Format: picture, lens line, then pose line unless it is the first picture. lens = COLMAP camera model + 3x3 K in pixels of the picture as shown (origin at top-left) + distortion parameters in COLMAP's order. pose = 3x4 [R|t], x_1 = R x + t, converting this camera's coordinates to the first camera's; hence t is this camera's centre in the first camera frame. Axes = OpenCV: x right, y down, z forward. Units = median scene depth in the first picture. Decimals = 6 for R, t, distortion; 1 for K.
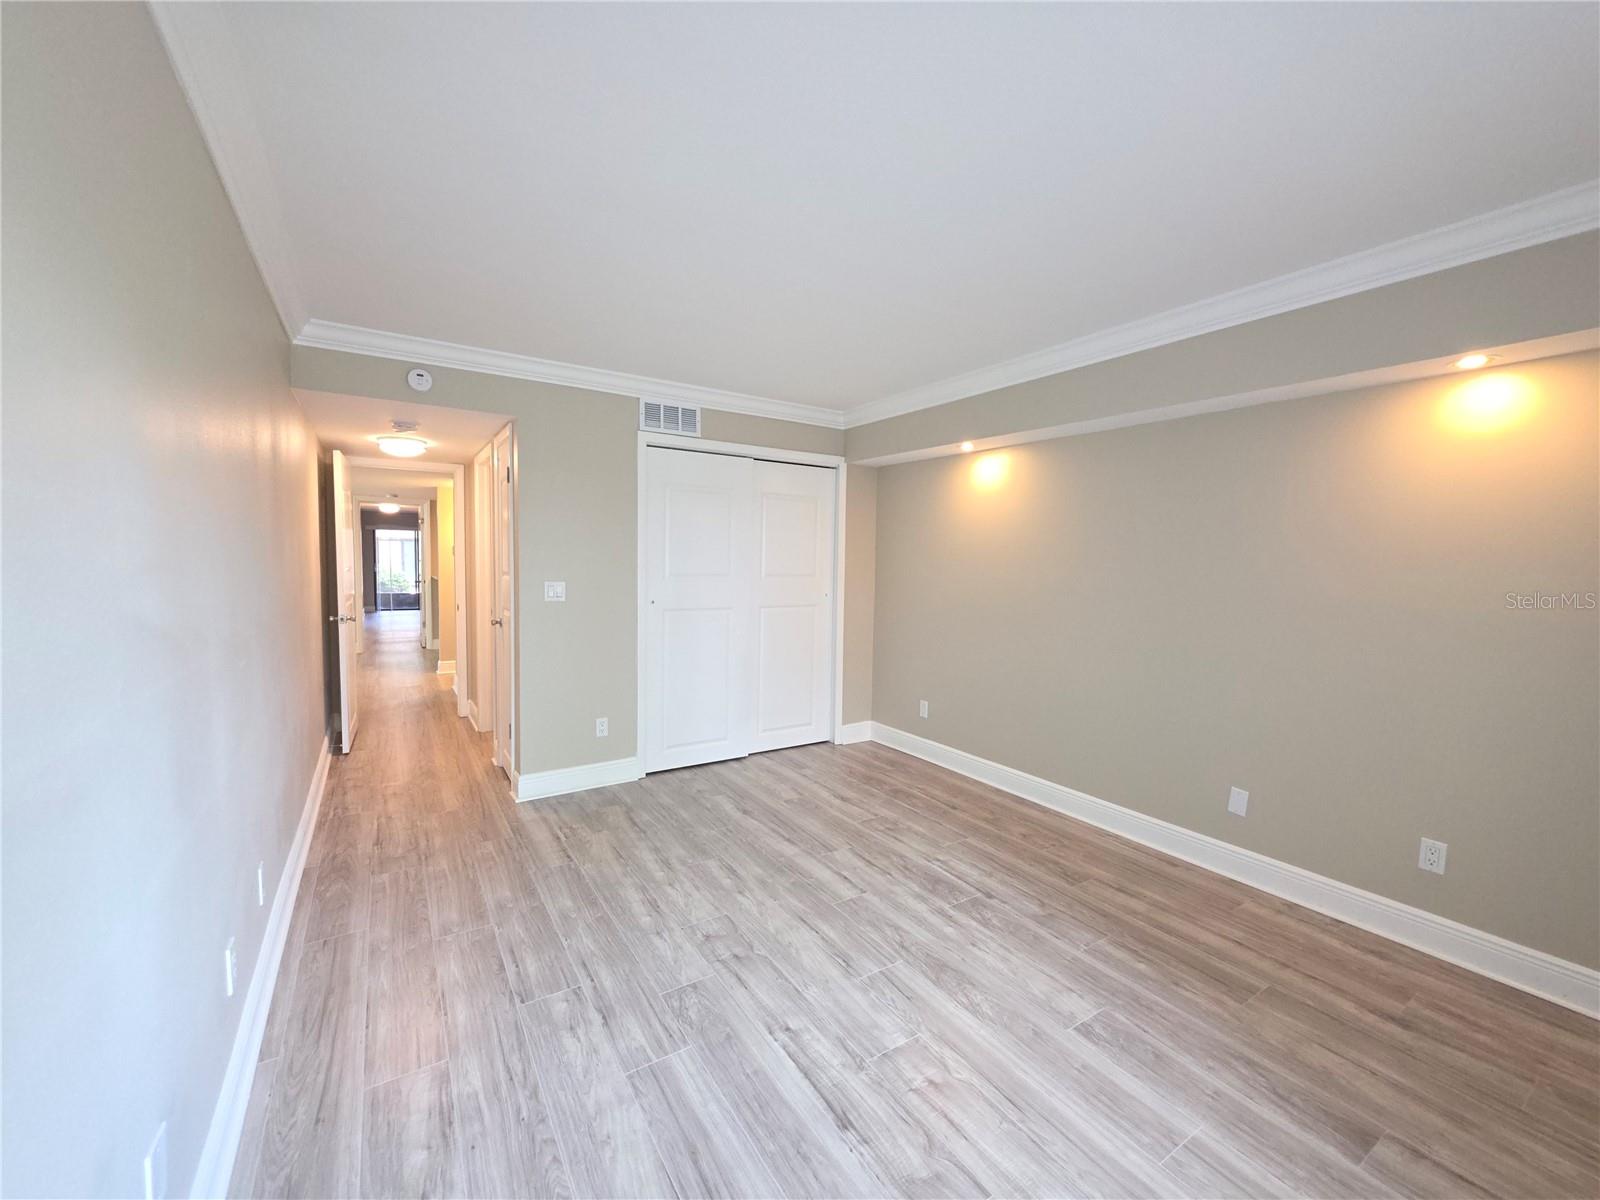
lens RADIAL K [[641.9, 0, 791.9], [0, 641.9, 600.5], [0, 0, 1]] dist [0.002191, 0.000462]
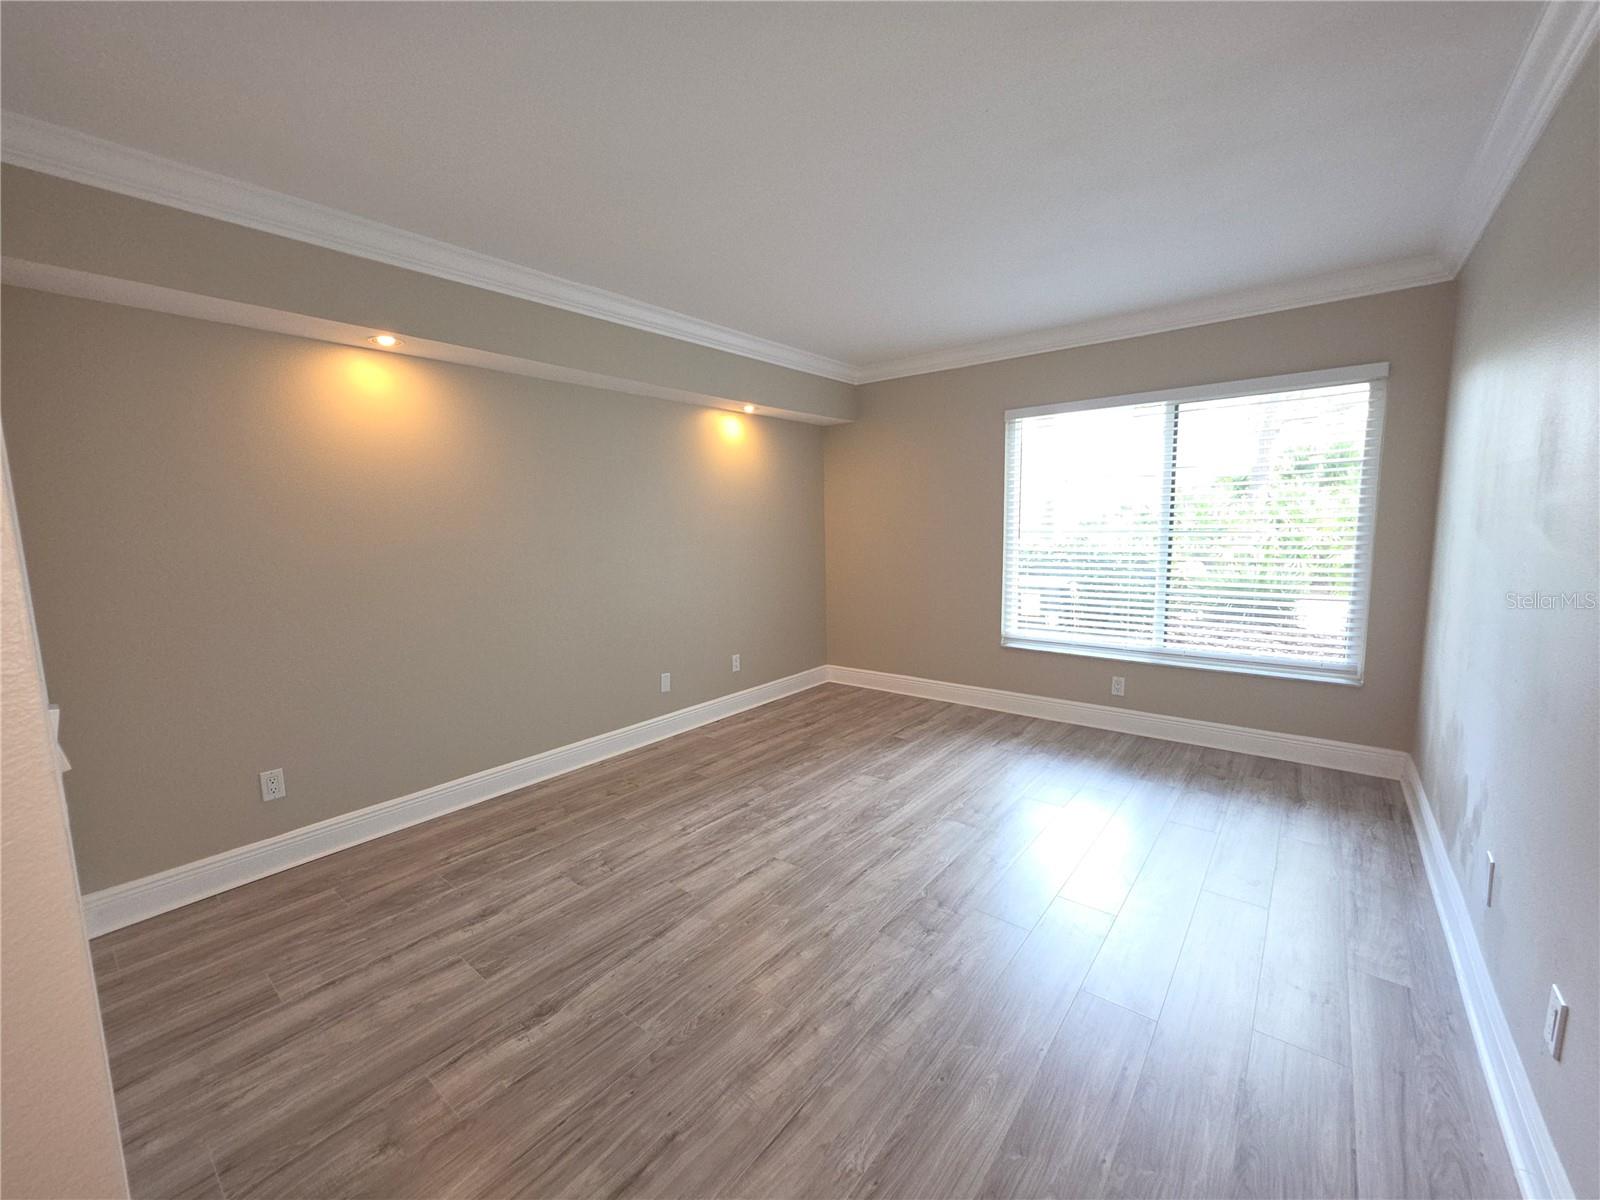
lens RADIAL K [[641.9, 0, 795.3], [0, 641.9, 598.1], [0, 0, 1]] dist [0.002191, 0.000462]
pose [[-0.314714, -0.124762, 0.940951, -0.620462], [0.075077, 0.984946, 0.155705, -0.060332], [-0.946213, 0.119646, -0.300610, 1.008649]]
